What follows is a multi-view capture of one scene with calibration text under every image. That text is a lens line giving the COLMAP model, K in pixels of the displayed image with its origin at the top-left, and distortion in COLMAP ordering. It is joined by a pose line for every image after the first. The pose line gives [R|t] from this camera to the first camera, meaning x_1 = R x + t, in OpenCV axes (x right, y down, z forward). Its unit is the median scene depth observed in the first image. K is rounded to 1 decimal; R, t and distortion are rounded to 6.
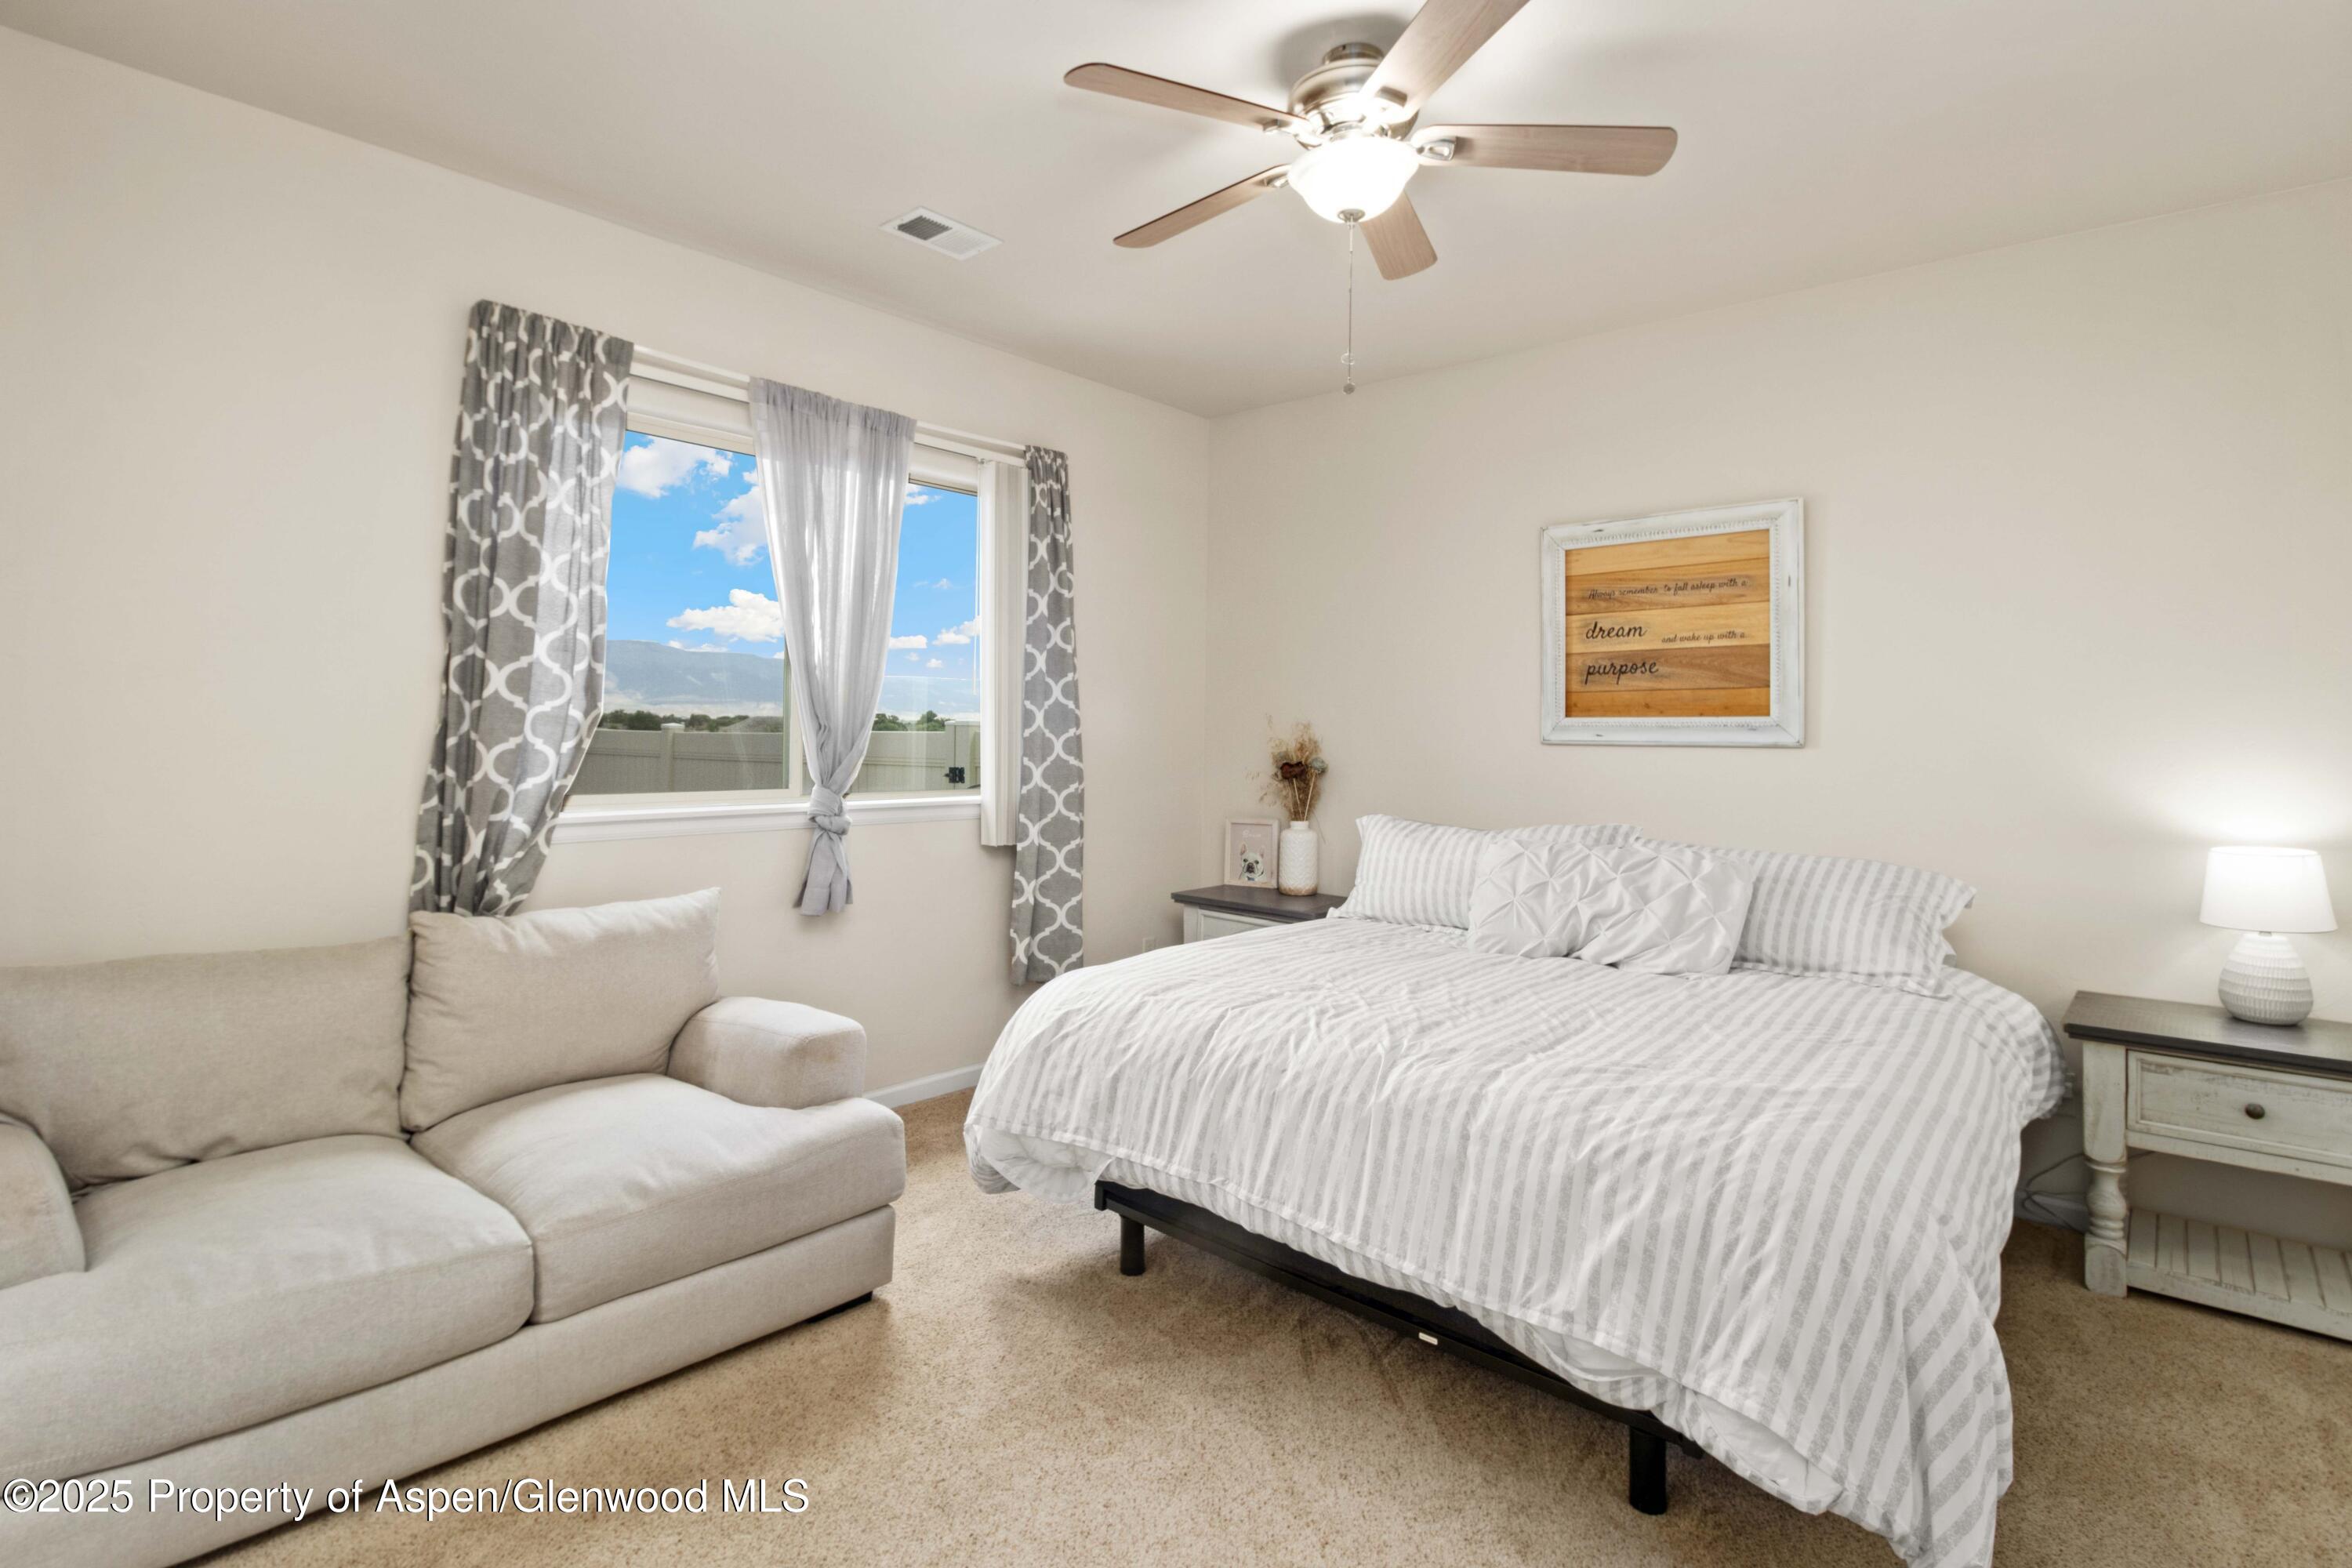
lens RADIAL K [[1138.0, 0, 1177.7], [0, 1138.0, 739.9], [0, 0, 1]] dist [-0.000547, 0.000076]
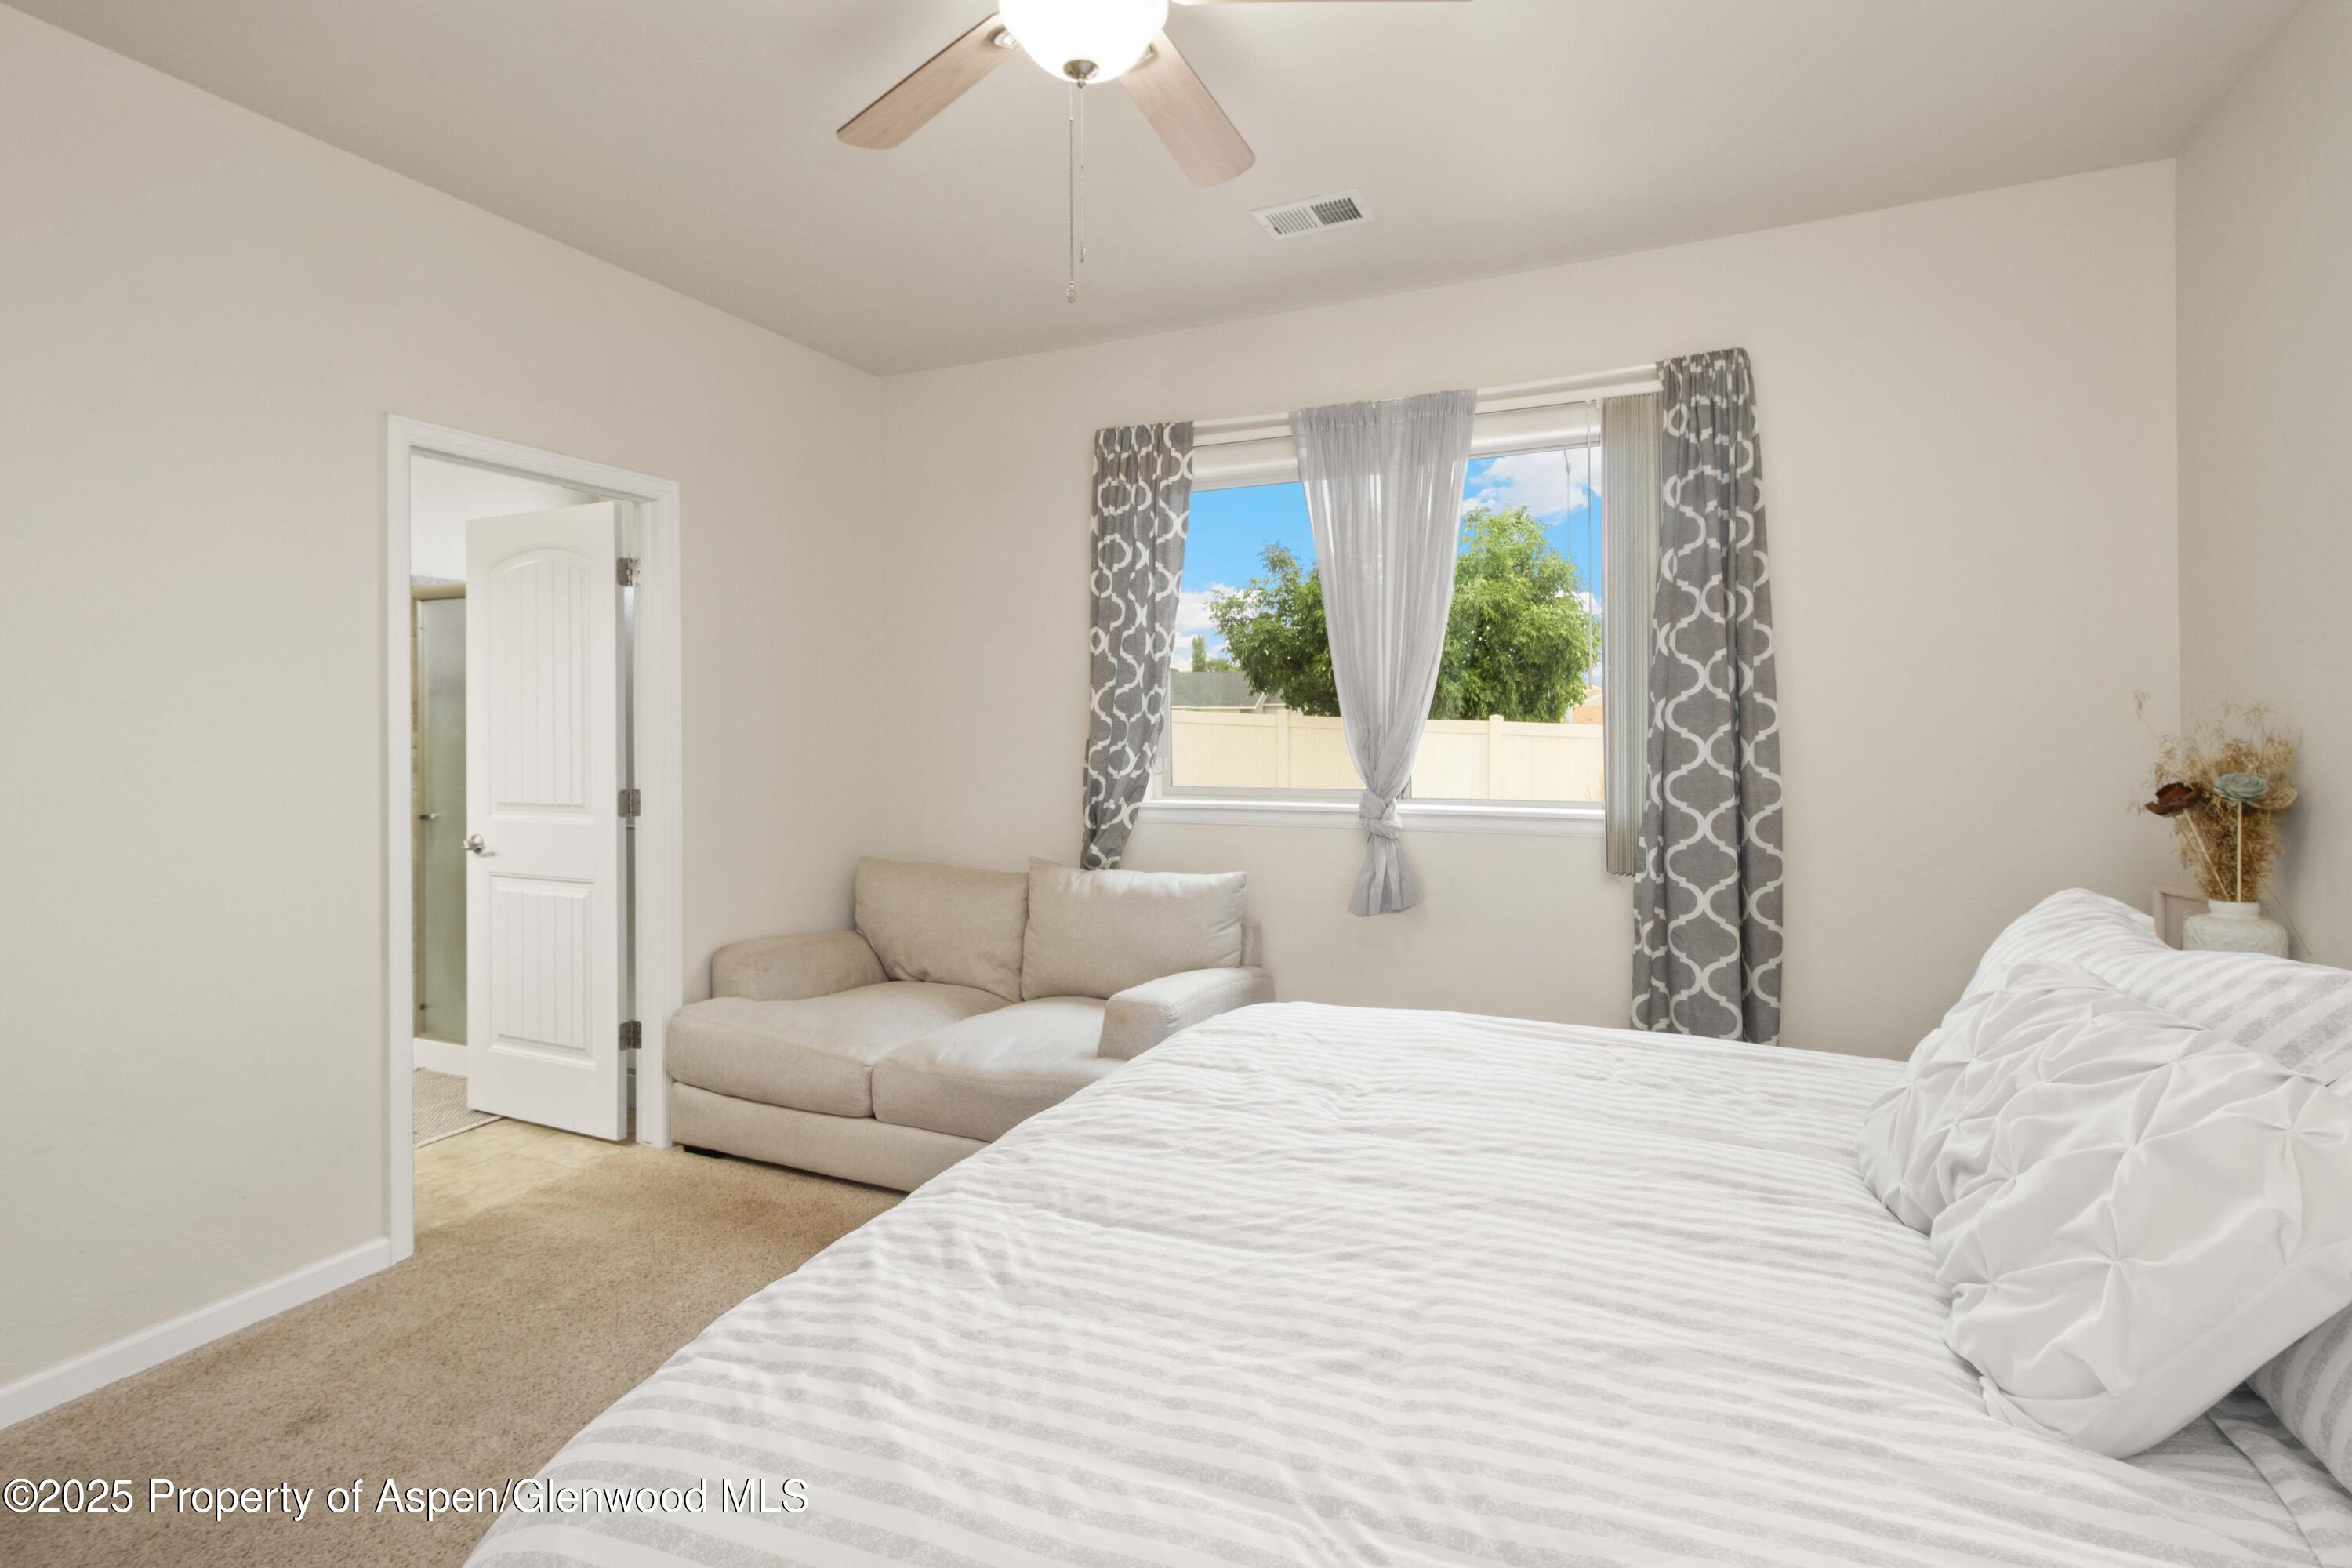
lens RADIAL K [[1138.0, 0, 1177.7], [0, 1138.0, 739.9], [0, 0, 1]] dist [-0.000547, 0.000076]
pose [[0.293411, -0.001506, -0.955985, 0.701248], [0.004958, 0.999988, -0.000054, -0.003438], [0.955974, -0.004724, 0.293414, 0.625739]]
